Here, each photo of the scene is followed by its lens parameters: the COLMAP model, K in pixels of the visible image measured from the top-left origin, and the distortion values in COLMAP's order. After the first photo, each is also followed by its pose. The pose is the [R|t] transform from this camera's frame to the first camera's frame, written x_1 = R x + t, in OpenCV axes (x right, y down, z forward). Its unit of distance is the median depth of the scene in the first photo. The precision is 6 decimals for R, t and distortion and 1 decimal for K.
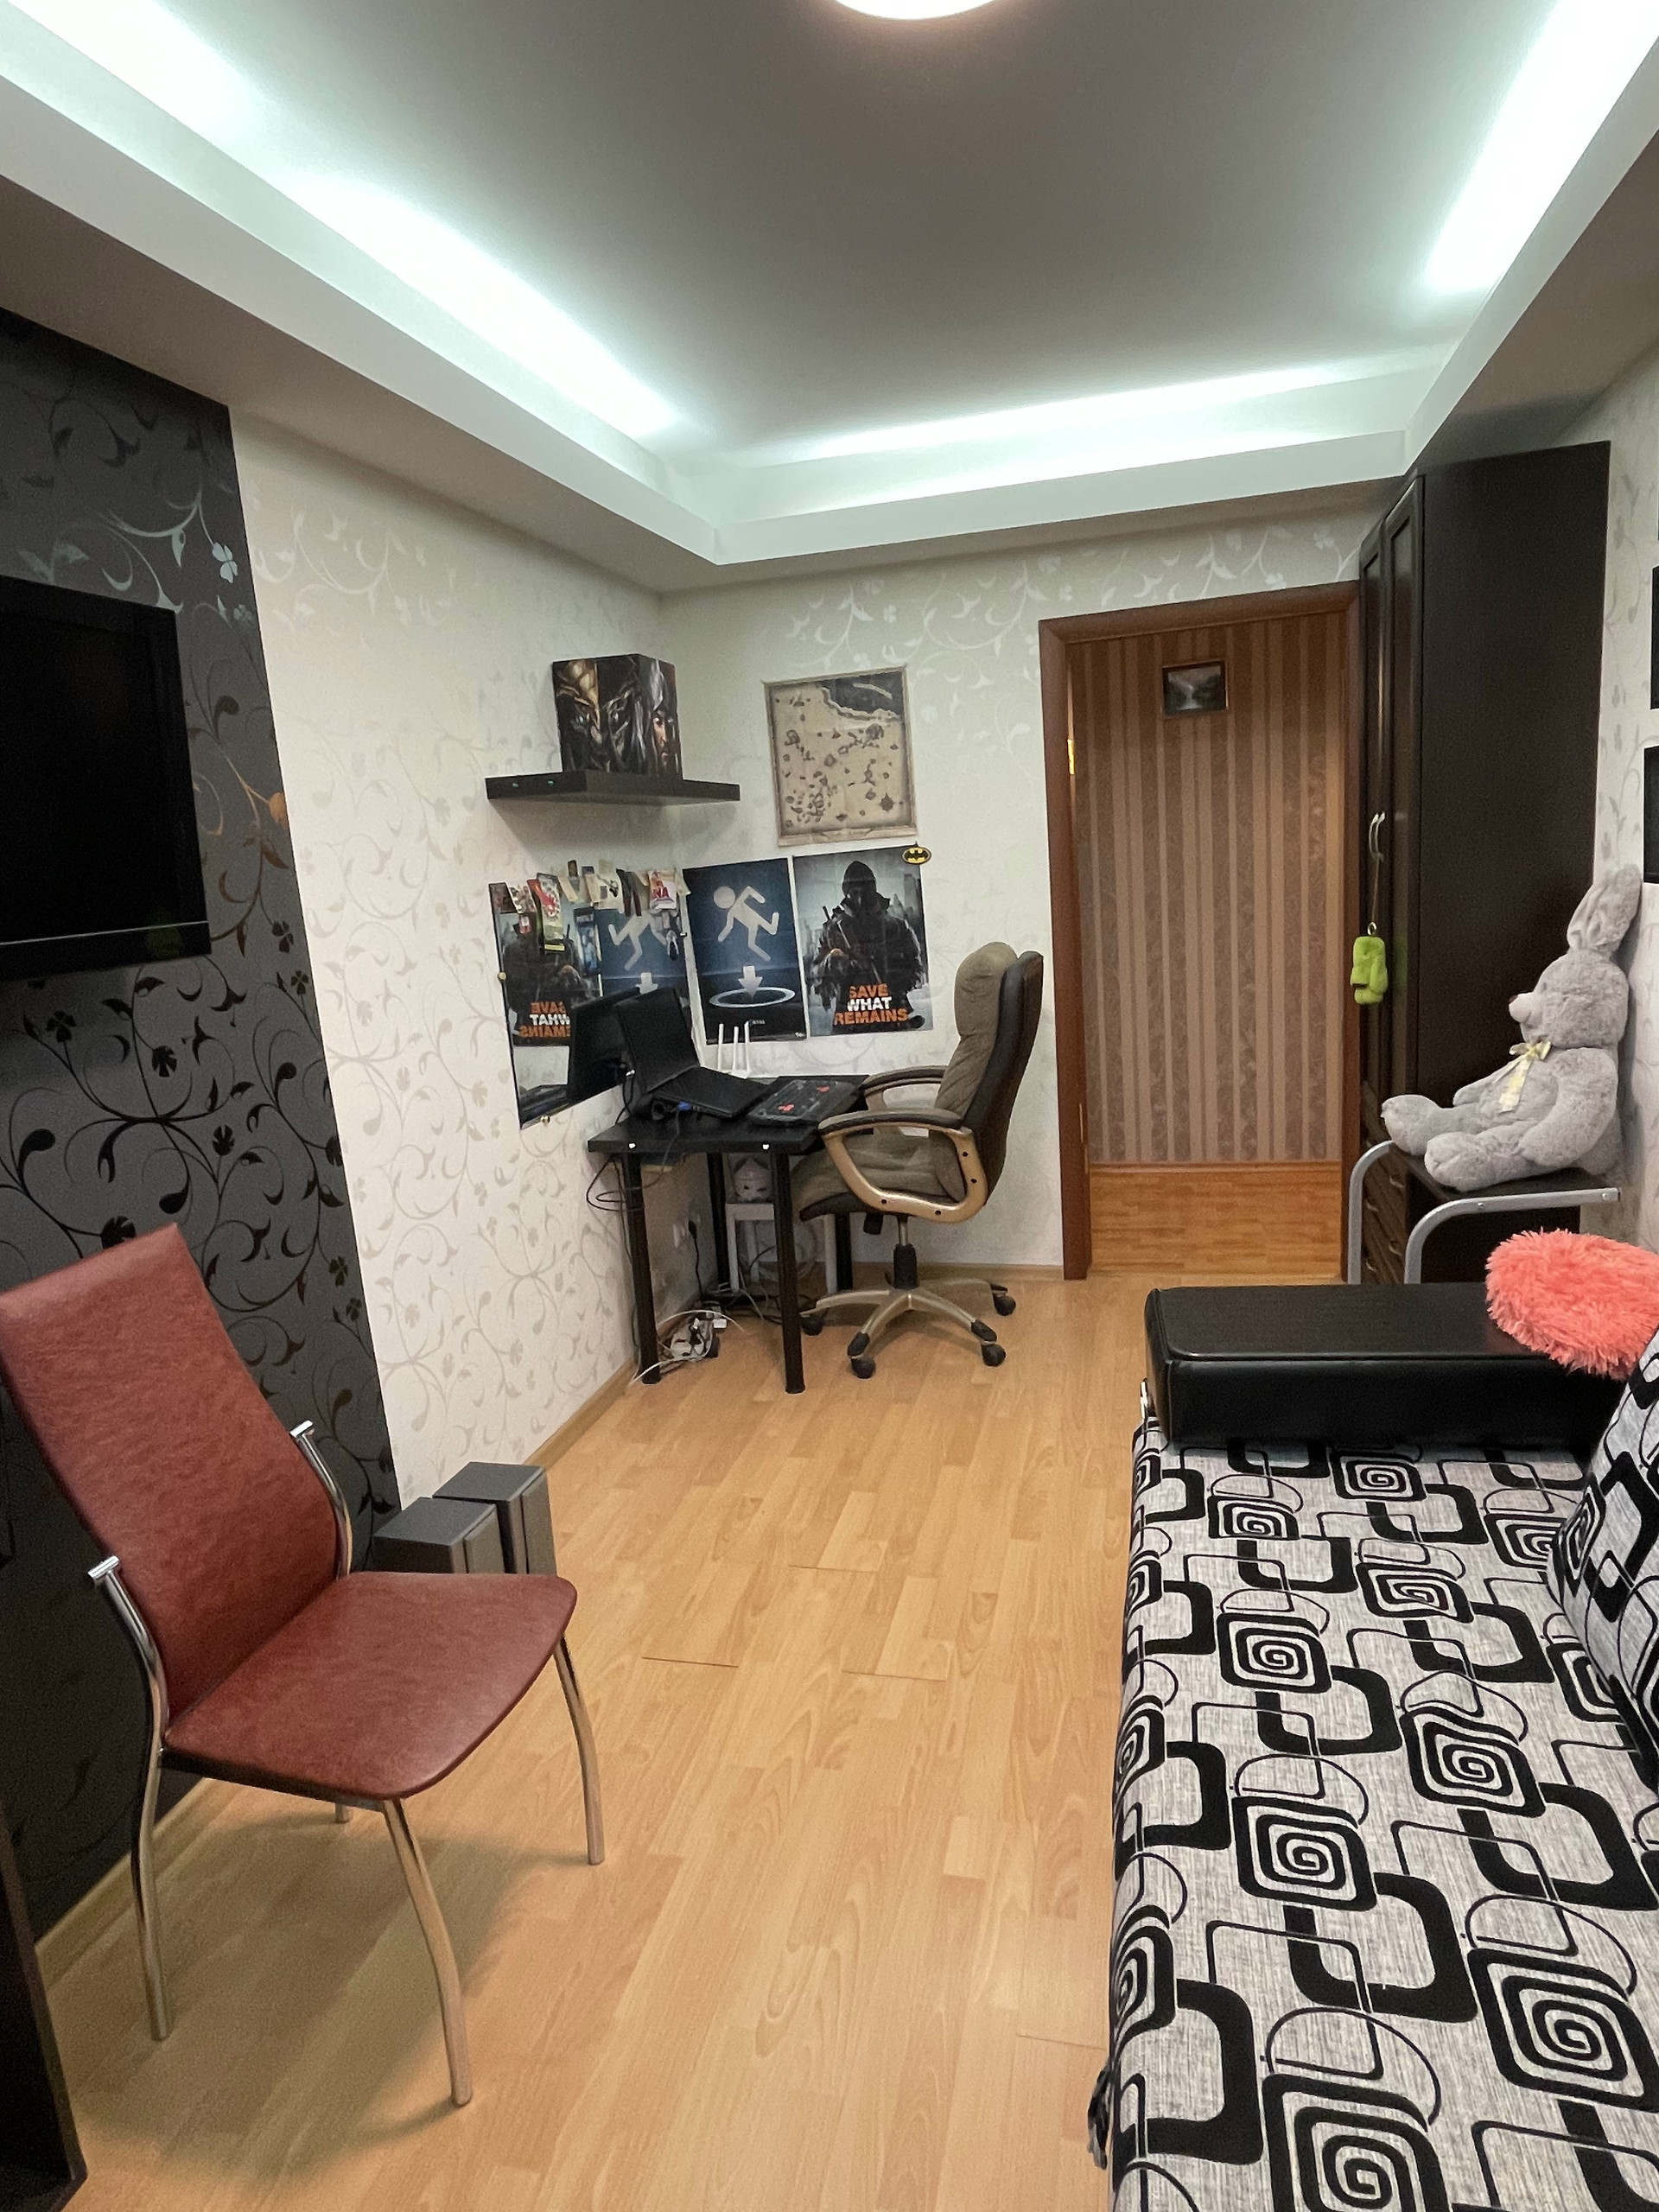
lens RADIAL K [[1313.6, 0, 834.8], [0, 1313.6, 1119.3], [0, 0, 1]] dist [0.152319, 0.000166]
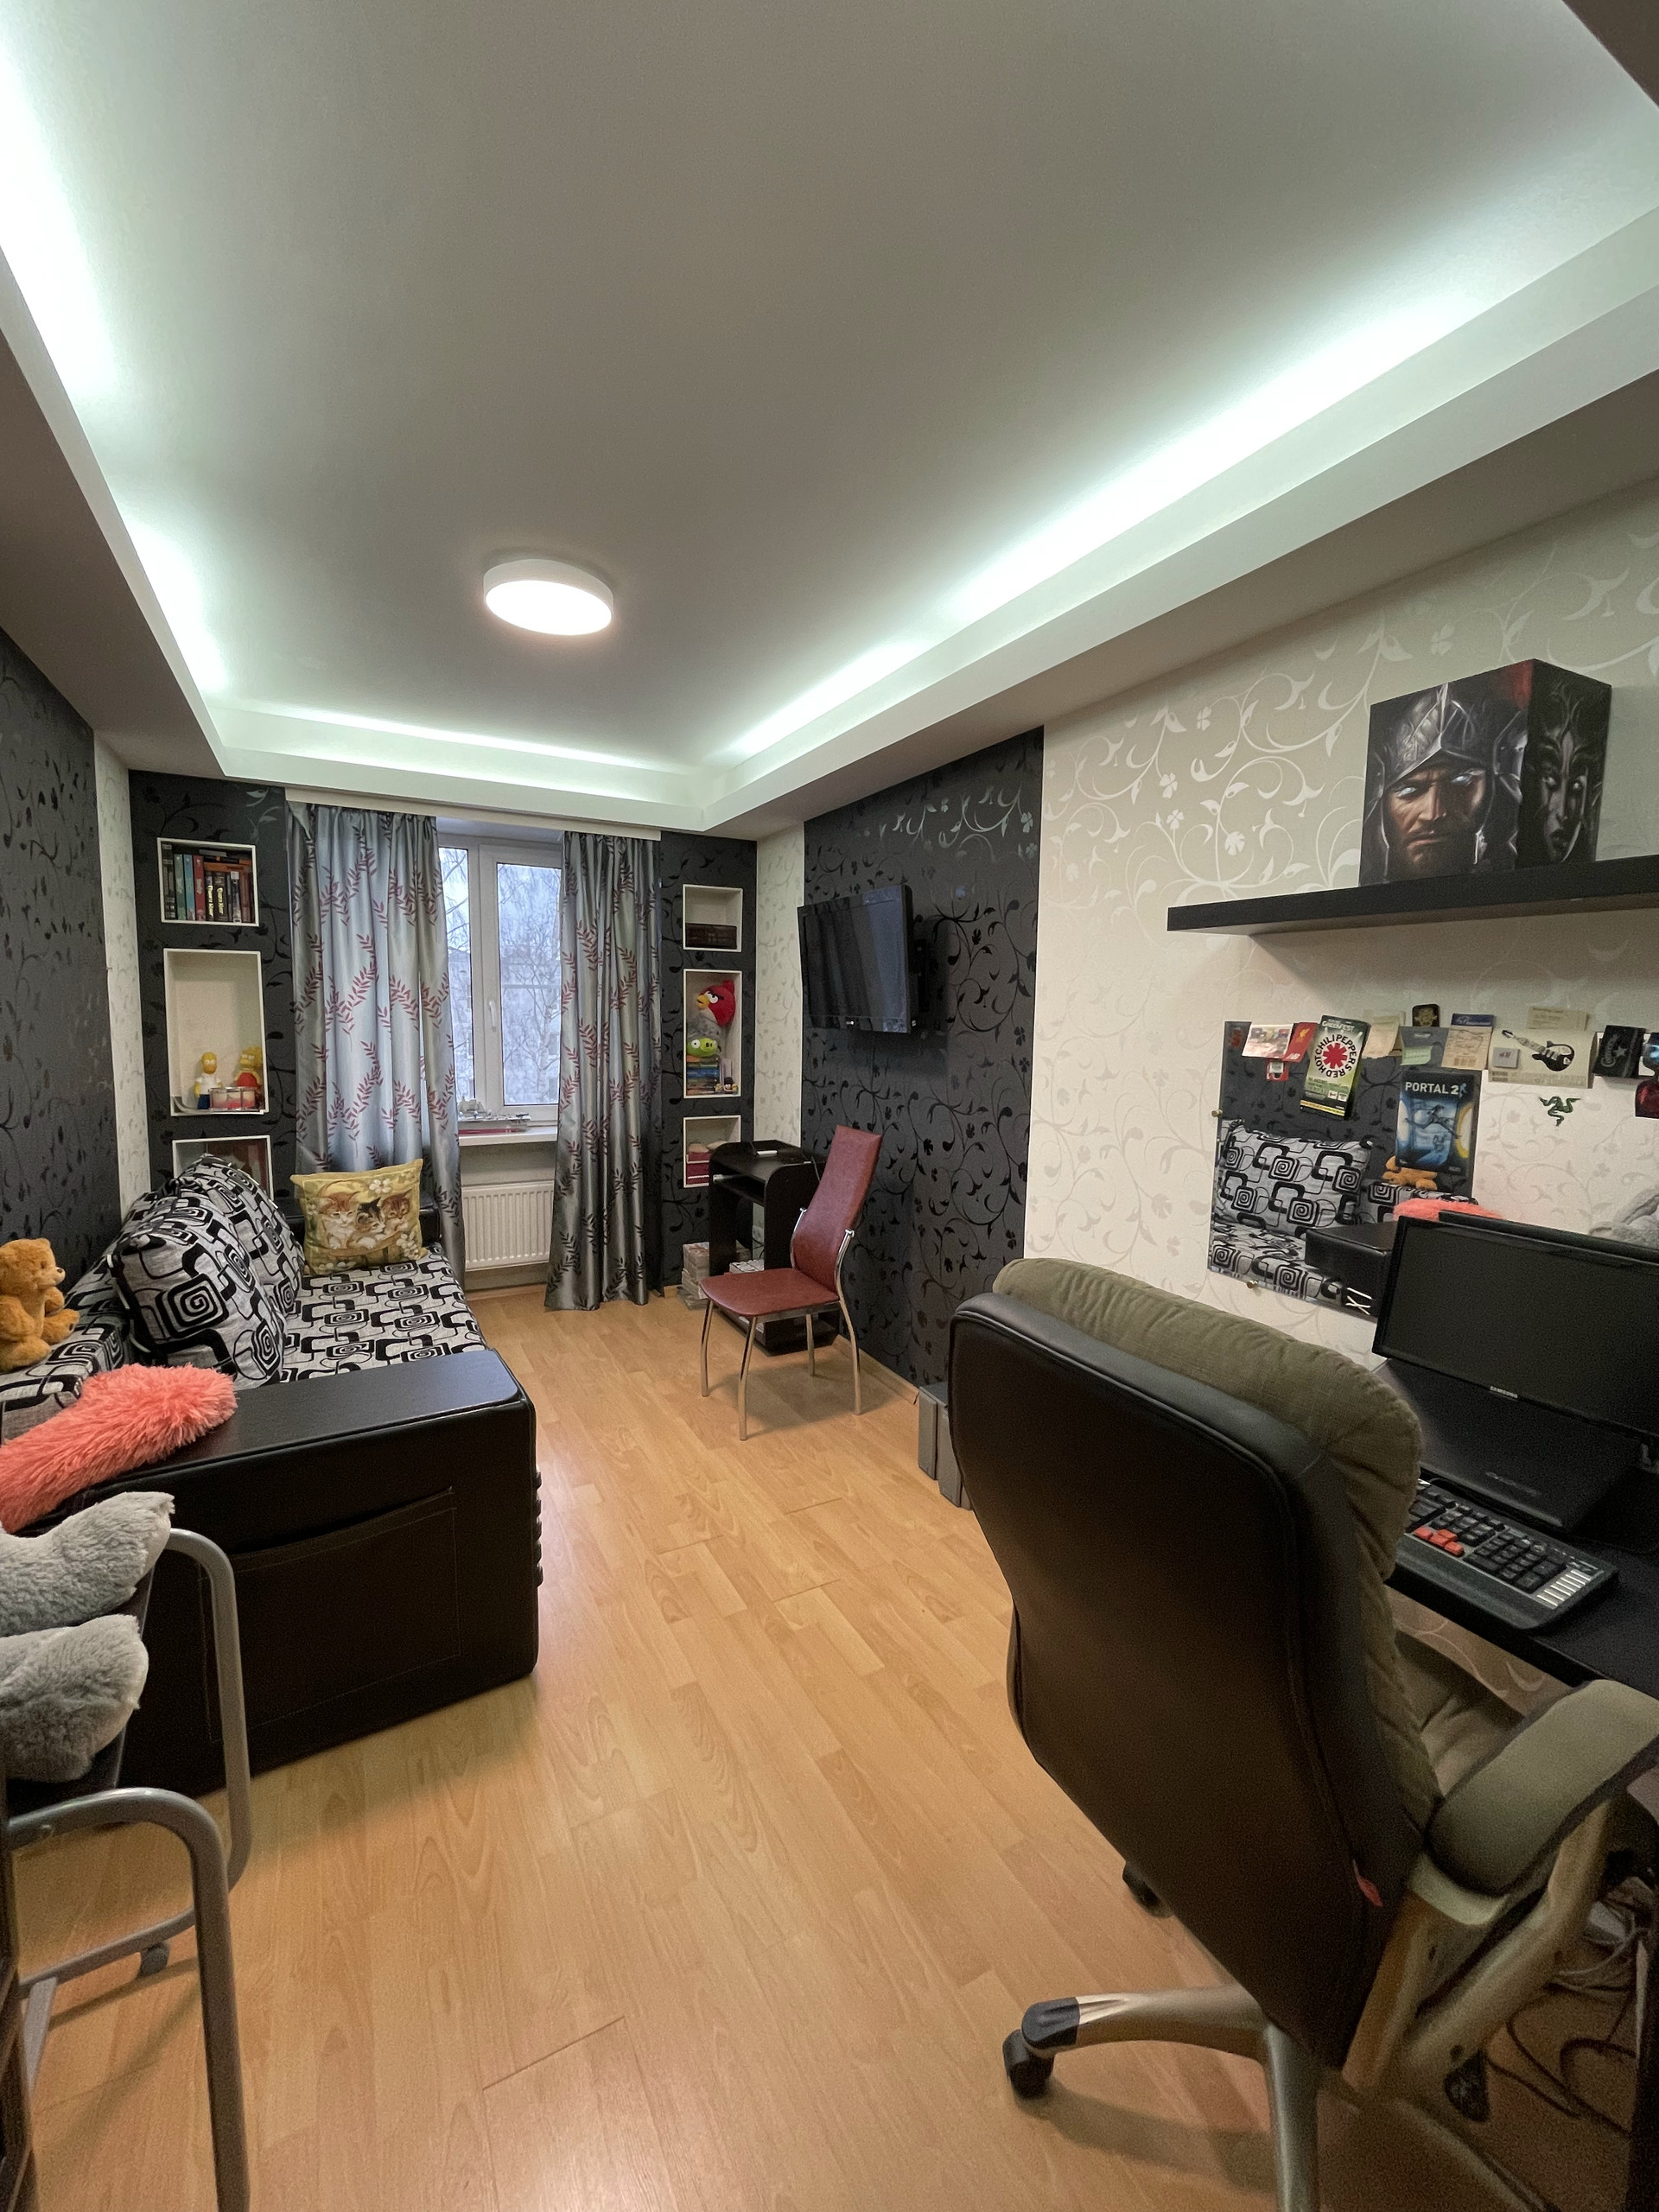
lens RADIAL K [[899.1, 0, 835.5], [0, 899.1, 1106.2], [0, 0, 1]] dist [-0.000757, -0.000398]
pose [[-0.733426, 0.166215, -0.659136, 0.500168], [-0.076551, 0.943282, 0.323047, -0.391423], [0.675446, 0.287388, -0.679103, 1.613114]]
